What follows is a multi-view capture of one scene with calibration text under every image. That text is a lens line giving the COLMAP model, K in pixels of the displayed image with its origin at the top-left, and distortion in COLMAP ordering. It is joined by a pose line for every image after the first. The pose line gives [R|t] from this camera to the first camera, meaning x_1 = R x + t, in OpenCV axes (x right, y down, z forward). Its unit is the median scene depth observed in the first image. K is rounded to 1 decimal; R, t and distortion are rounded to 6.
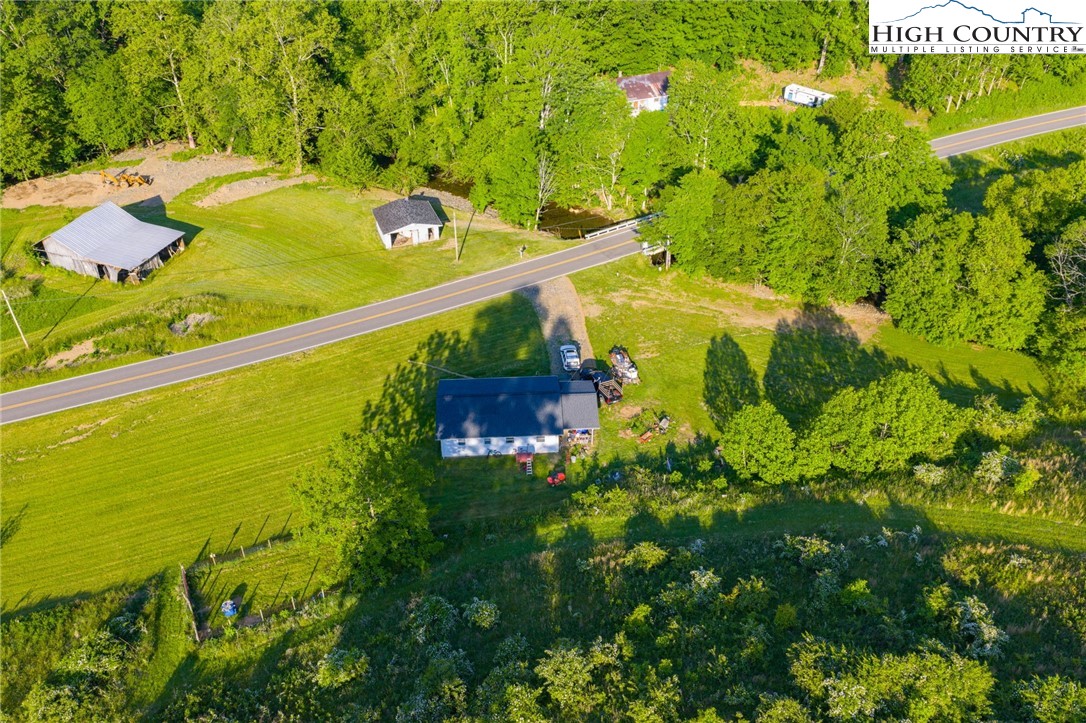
lens RADIAL K [[895.5, 0, 543.7], [0, 895.5, 363.8], [0, 0, 1]] dist [0.024863, -0.033538]
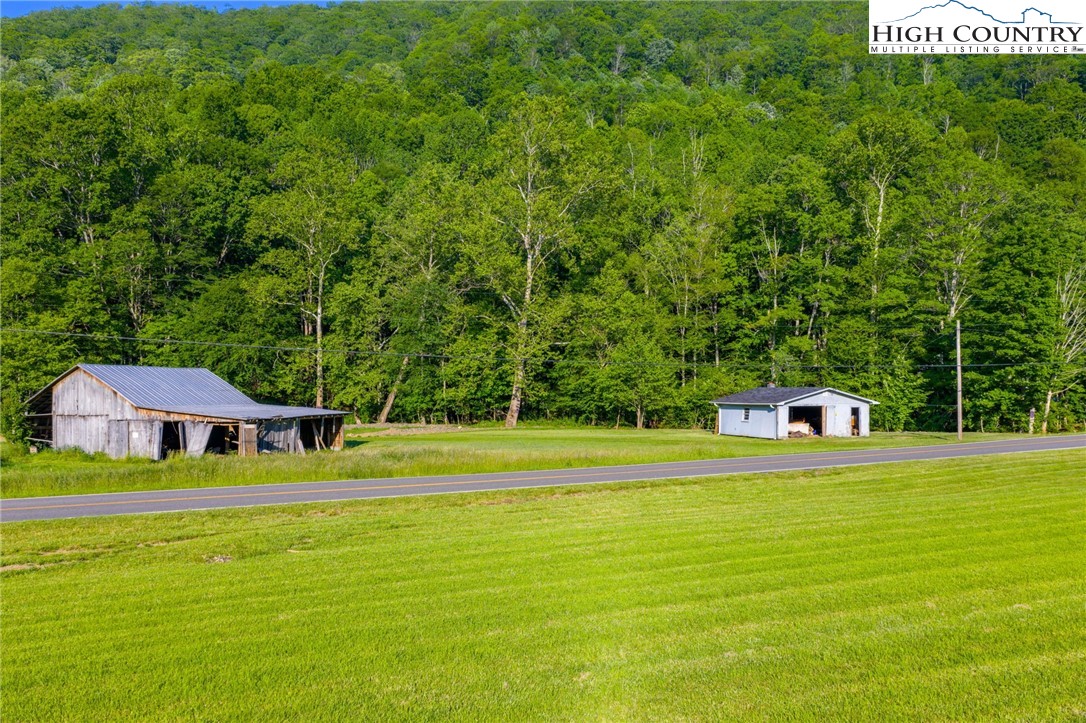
lens RADIAL K [[895.5, 0, 542.1], [0, 895.5, 366.2], [0, 0, 1]] dist [0.024863, -0.033538]
pose [[0.999935, -0.000536, 0.011423, -0.304348], [0.007392, 0.792411, -0.609942, 0.126662], [-0.008724, 0.609987, 0.792363, 0.608143]]
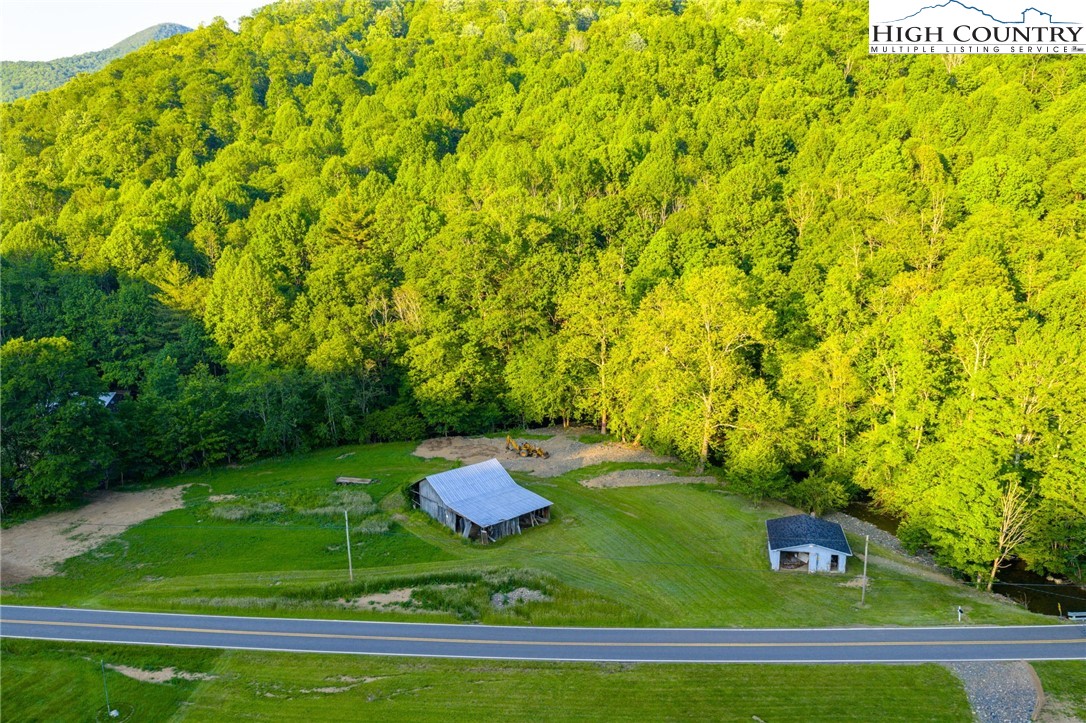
lens RADIAL K [[895.5, 0, 546.9], [0, 895.5, 360.8], [0, 0, 1]] dist [0.024863, -0.033538]
pose [[0.866313, 0.100326, -0.489322, 0.018626], [-0.285042, 0.903751, -0.319352, 0.012822], [0.410186, 0.416136, 0.811528, 0.211503]]
